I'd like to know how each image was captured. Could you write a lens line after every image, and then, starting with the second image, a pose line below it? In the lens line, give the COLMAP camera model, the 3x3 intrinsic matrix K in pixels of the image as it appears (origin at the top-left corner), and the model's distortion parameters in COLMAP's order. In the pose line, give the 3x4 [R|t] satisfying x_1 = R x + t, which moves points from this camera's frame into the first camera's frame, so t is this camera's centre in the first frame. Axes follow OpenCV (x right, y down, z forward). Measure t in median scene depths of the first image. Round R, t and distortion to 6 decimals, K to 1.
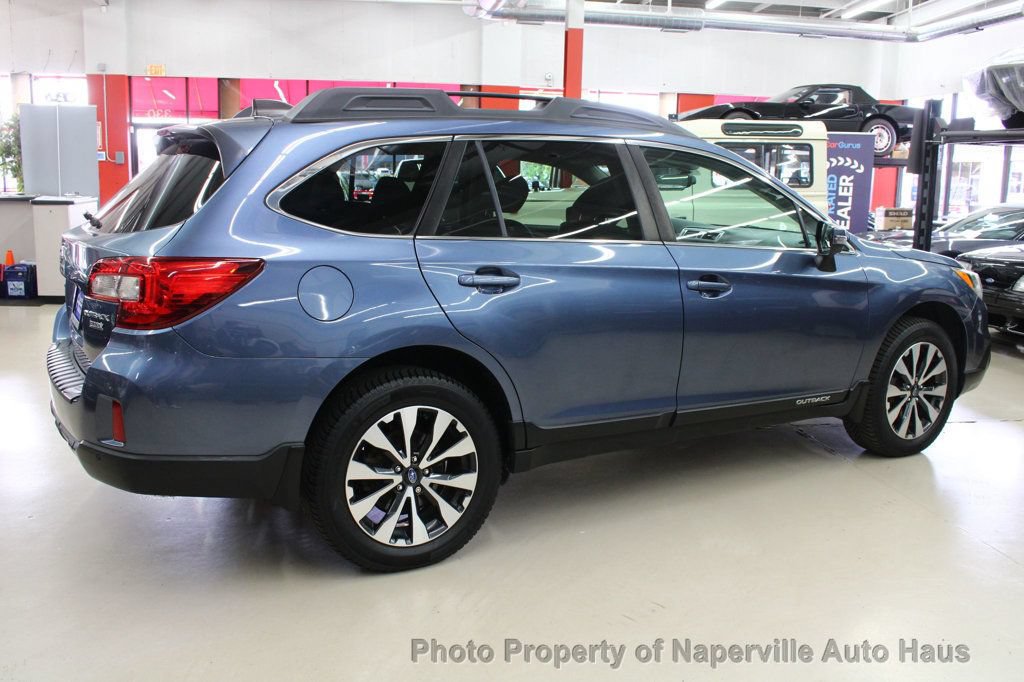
lens RADIAL K [[929.4, 0, 512.0], [0, 929.4, 341.0], [0, 0, 1]] dist [-0.141695, 0.130129]
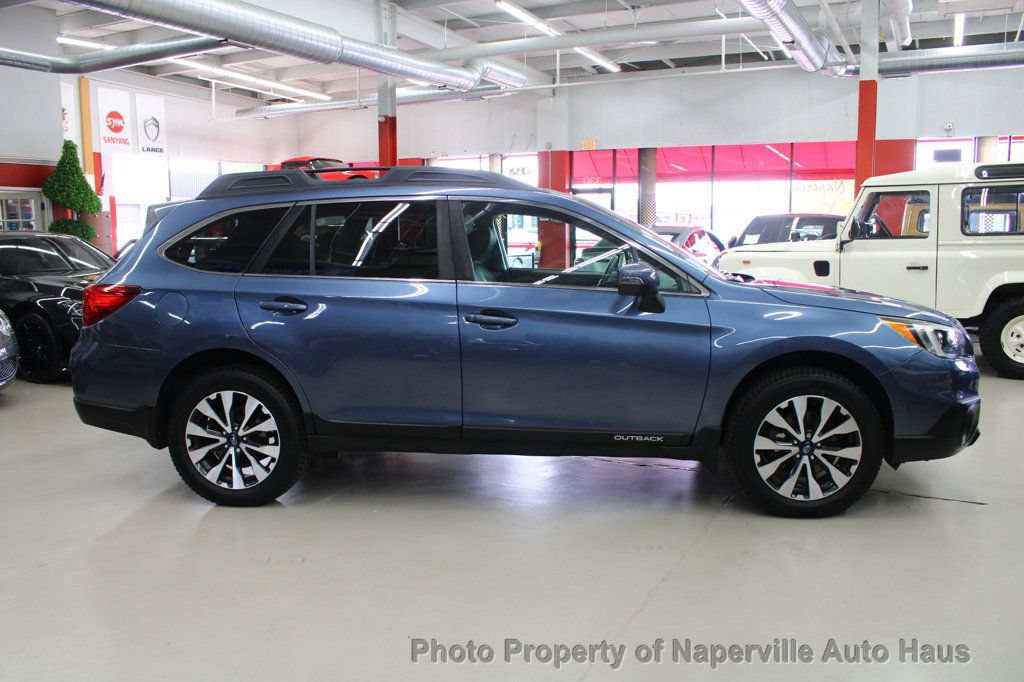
lens RADIAL K [[862.7, 0, 512.0], [0, 862.7, 341.0], [0, 0, 1]] dist [-0.157887, 0.141094]
pose [[0.804146, 0.052321, -0.592124, 0.715638], [-0.083071, 0.996235, -0.024786, -0.007361], [0.588598, 0.069120, 0.805465, 0.129184]]
